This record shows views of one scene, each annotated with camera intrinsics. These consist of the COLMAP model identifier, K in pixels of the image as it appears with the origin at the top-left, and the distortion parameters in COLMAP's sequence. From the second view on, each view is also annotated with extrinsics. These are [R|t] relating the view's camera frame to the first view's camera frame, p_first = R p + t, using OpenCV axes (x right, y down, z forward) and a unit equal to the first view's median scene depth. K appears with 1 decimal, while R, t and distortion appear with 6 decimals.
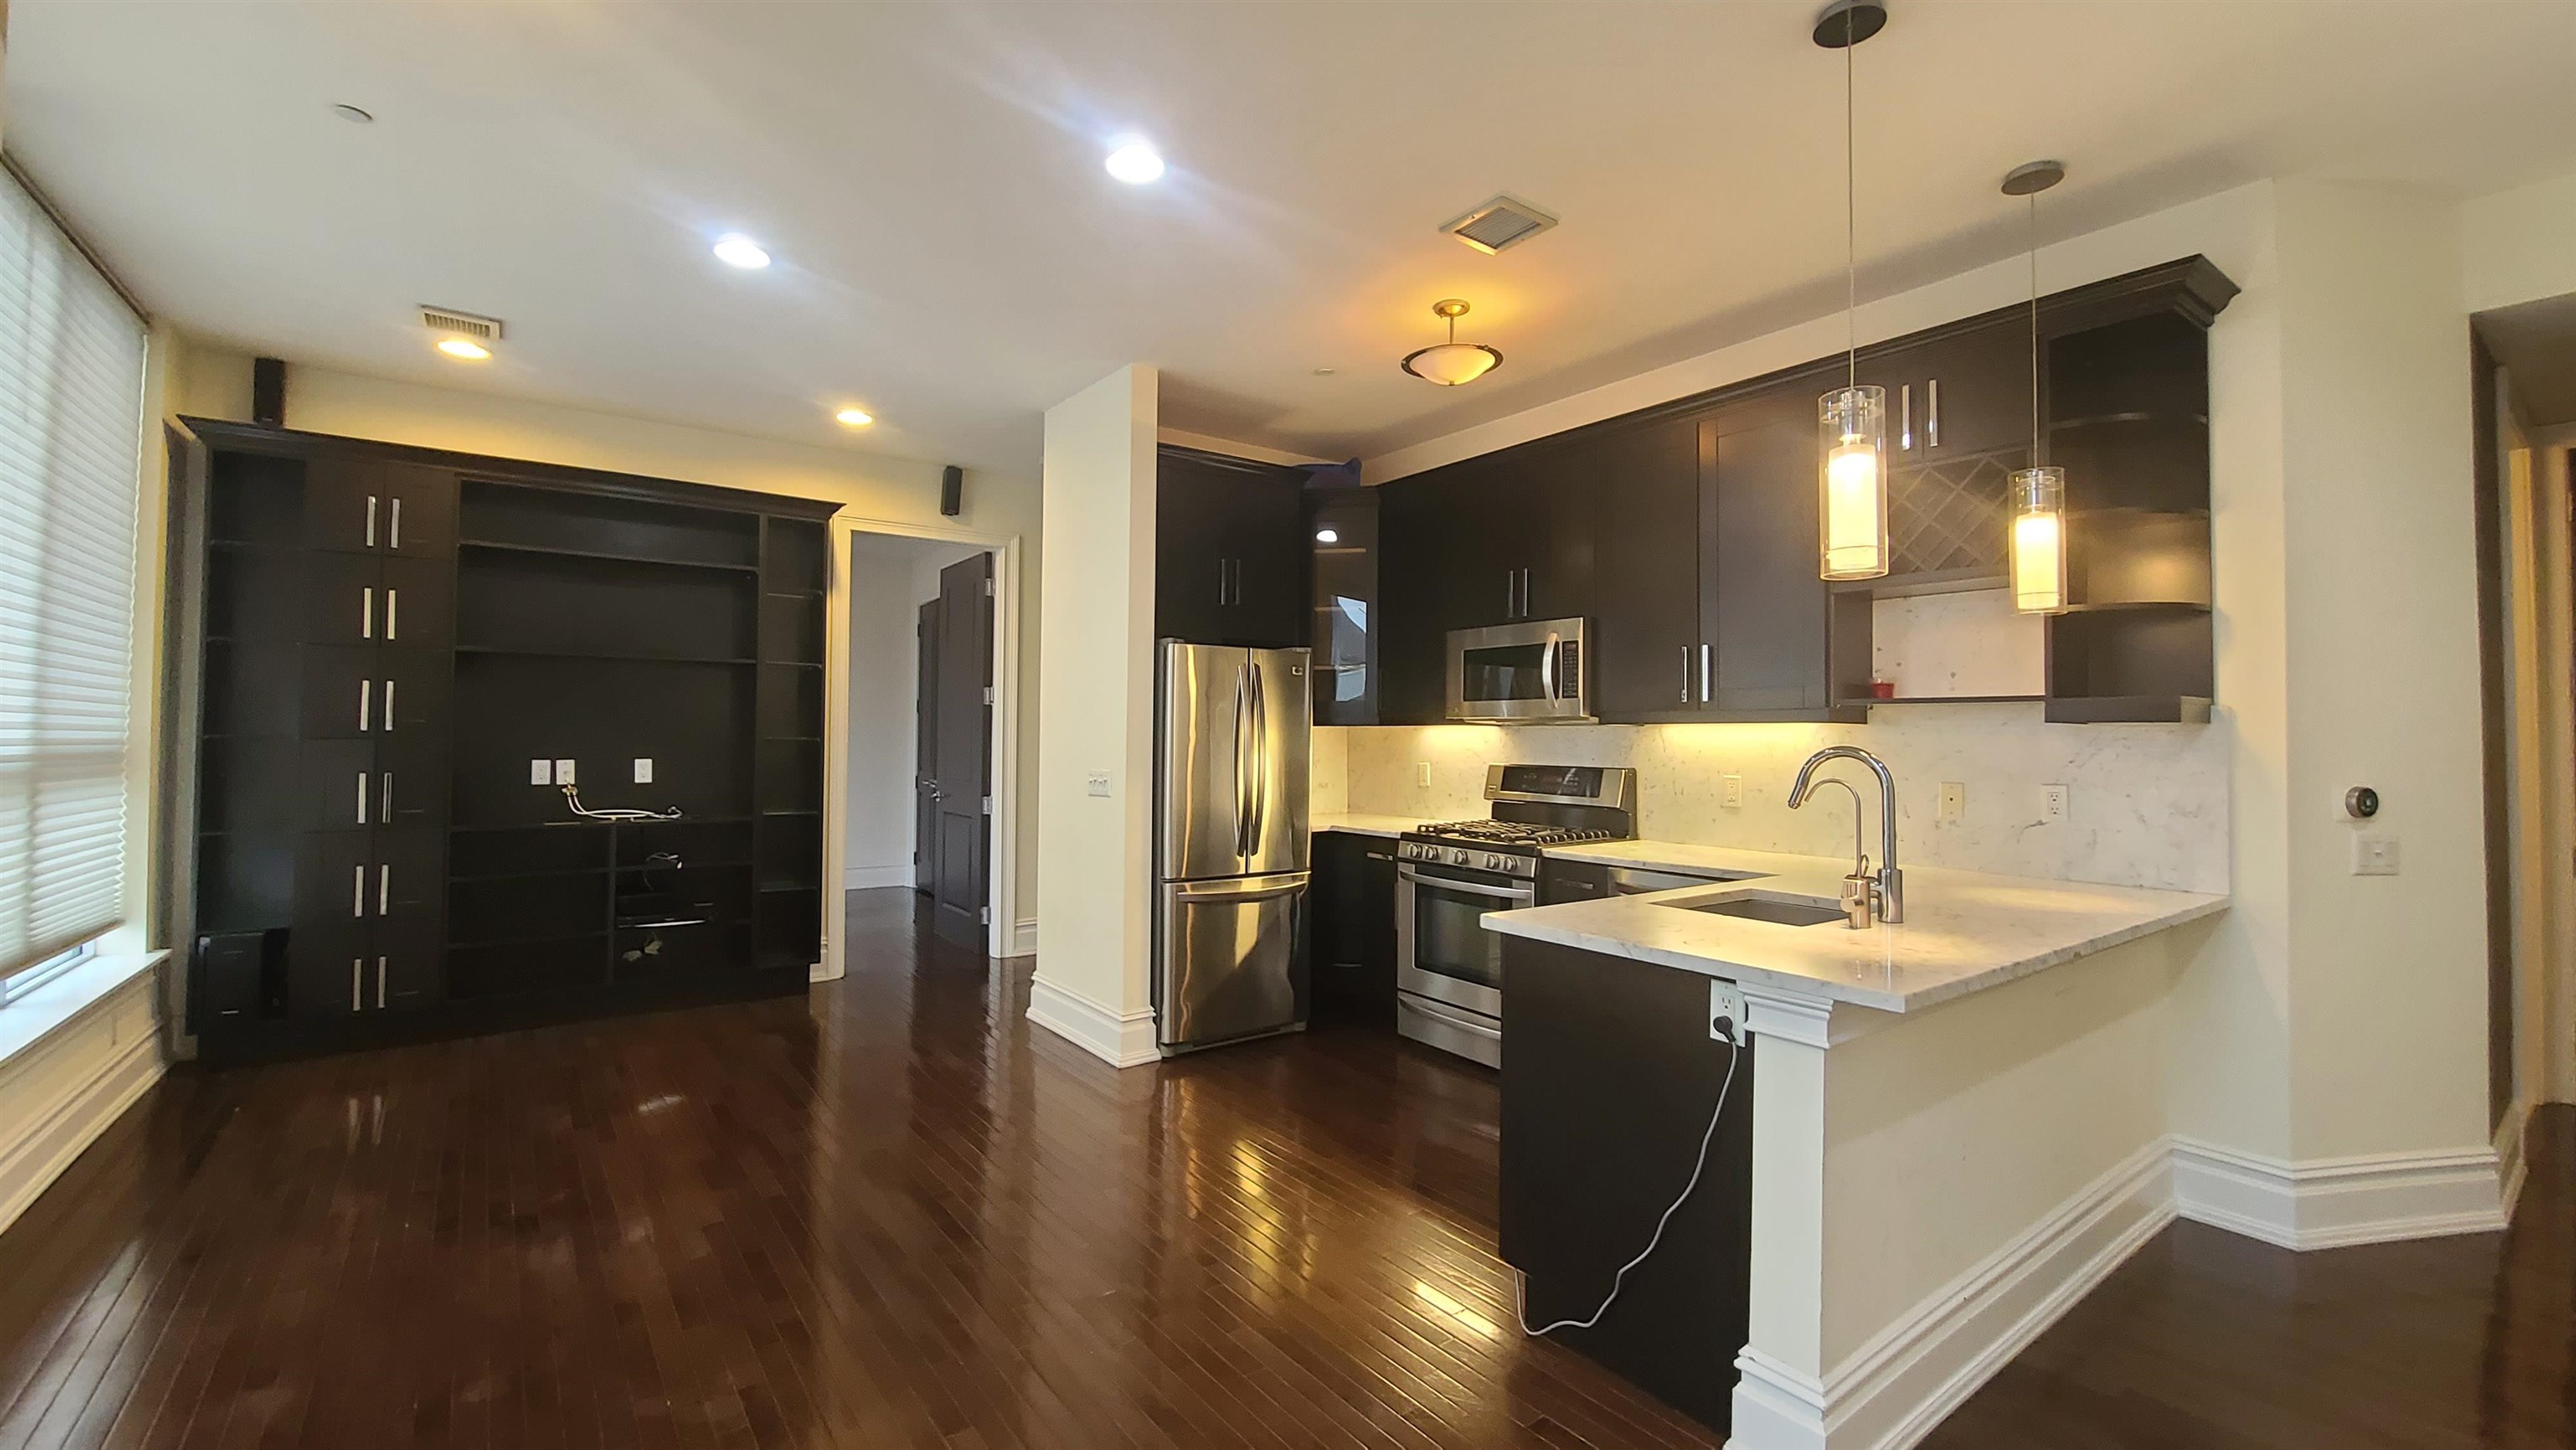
lens RADIAL K [[1048.2, 0, 1275.2], [0, 1048.2, 711.3], [0, 0, 1]] dist [-0.004386, -0.000850]
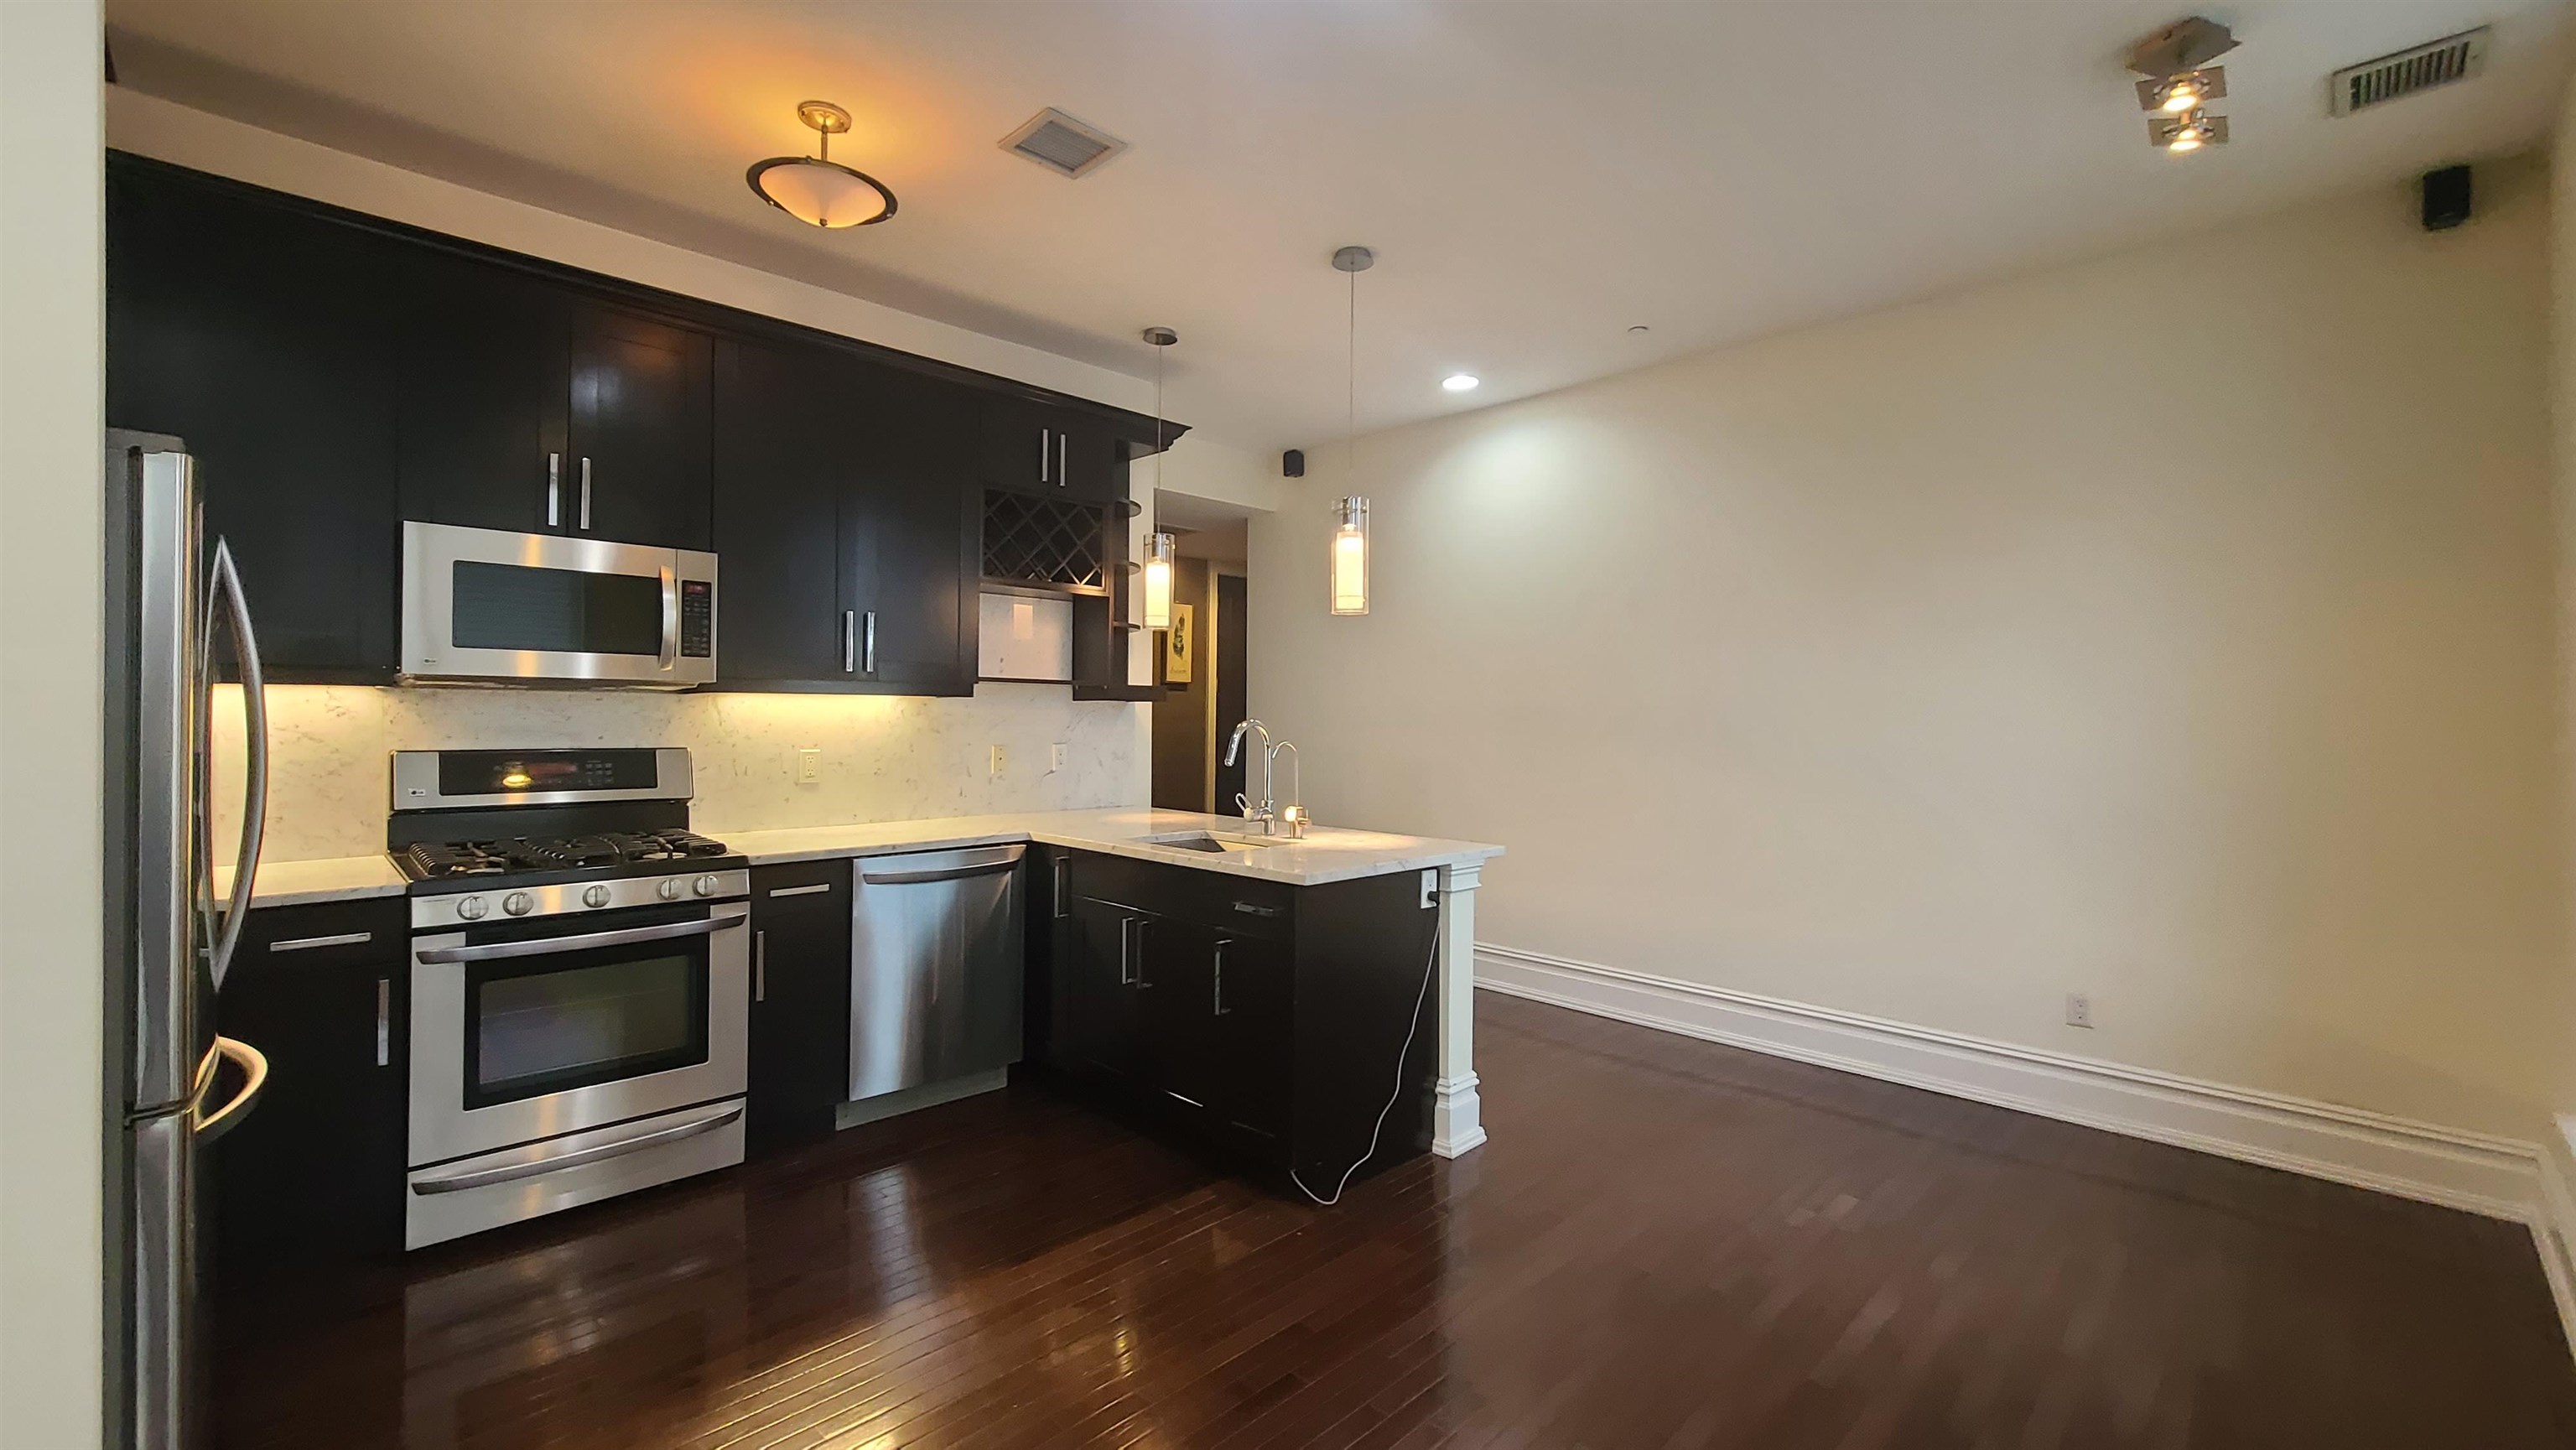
lens RADIAL K [[1048.2, 0, 1273.3], [0, 1048.2, 711.7], [0, 0, 1]] dist [-0.004386, -0.000850]
pose [[-0.145850, -0.006650, 0.989284, -0.506787], [-0.036078, 0.999348, 0.001398, 0.010817], [-0.988649, -0.035487, -0.145994, 0.672002]]
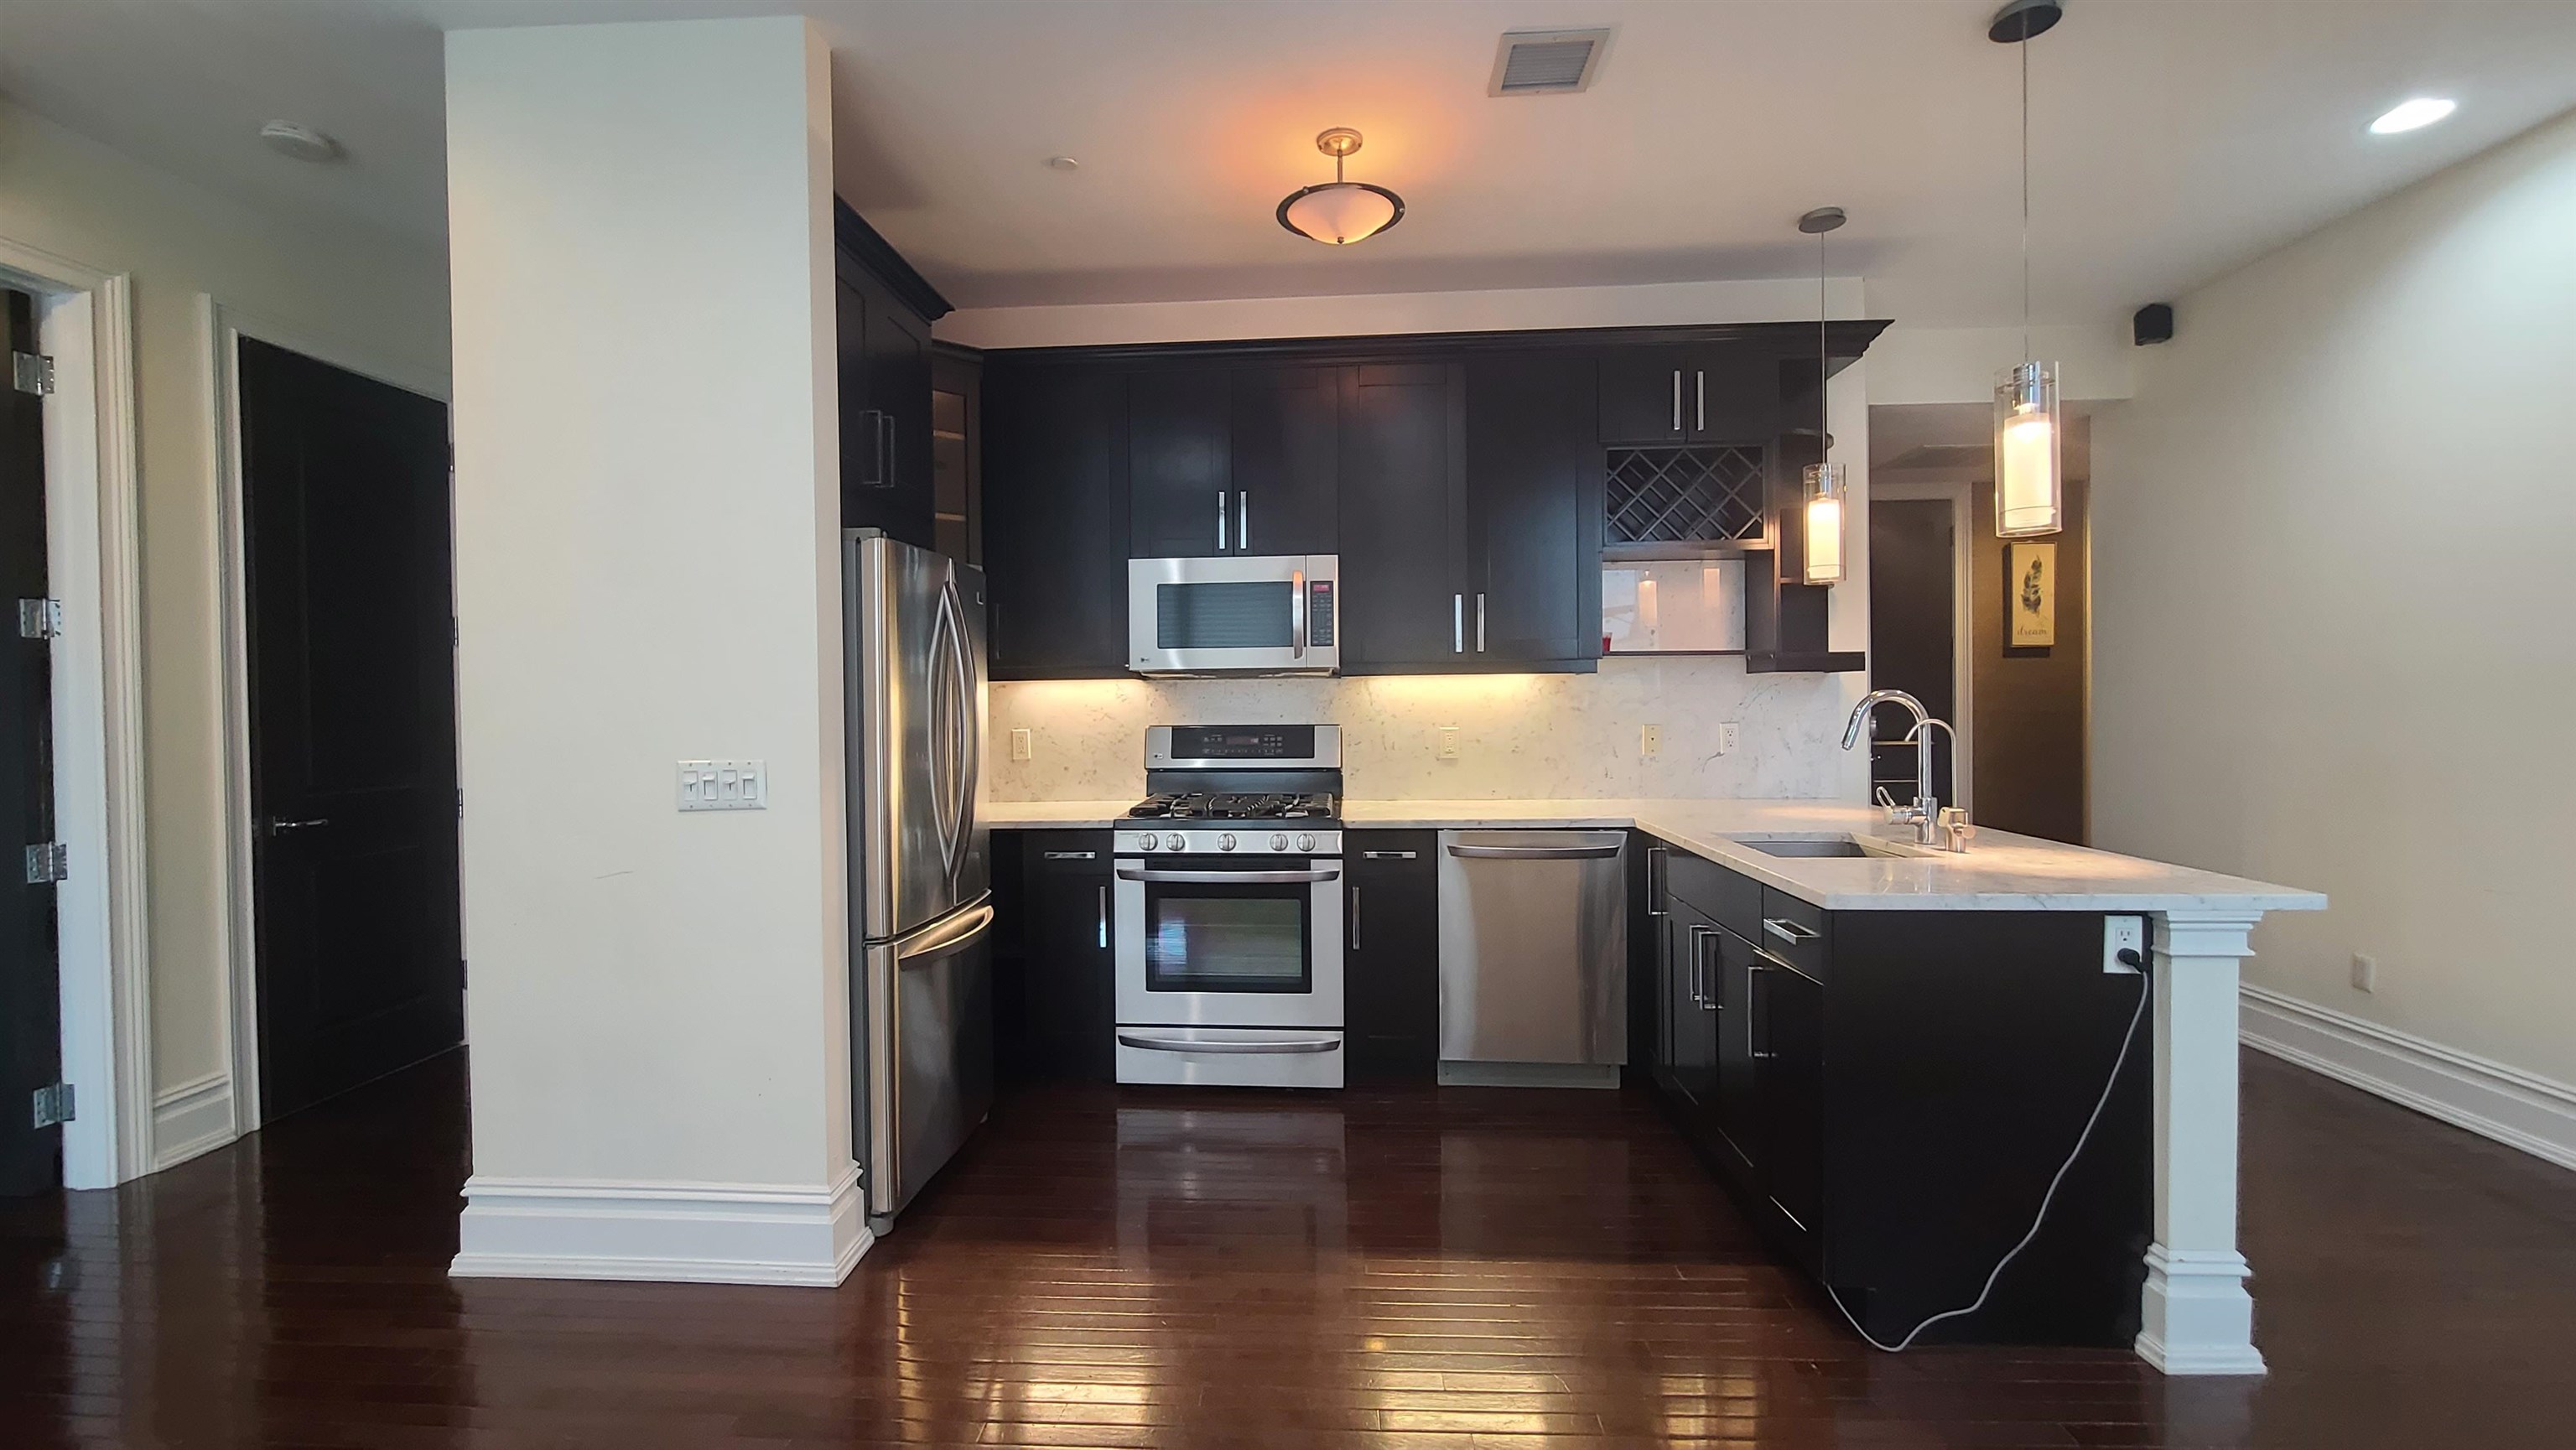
lens RADIAL K [[1048.2, 0, 1275.3], [0, 1048.2, 713.2], [0, 0, 1]] dist [-0.004386, -0.000850]
pose [[0.640606, -0.025751, 0.767438, -0.404597], [-0.004289, 0.999302, 0.037111, 0.010902], [-0.767858, -0.027066, 0.640048, 0.449597]]
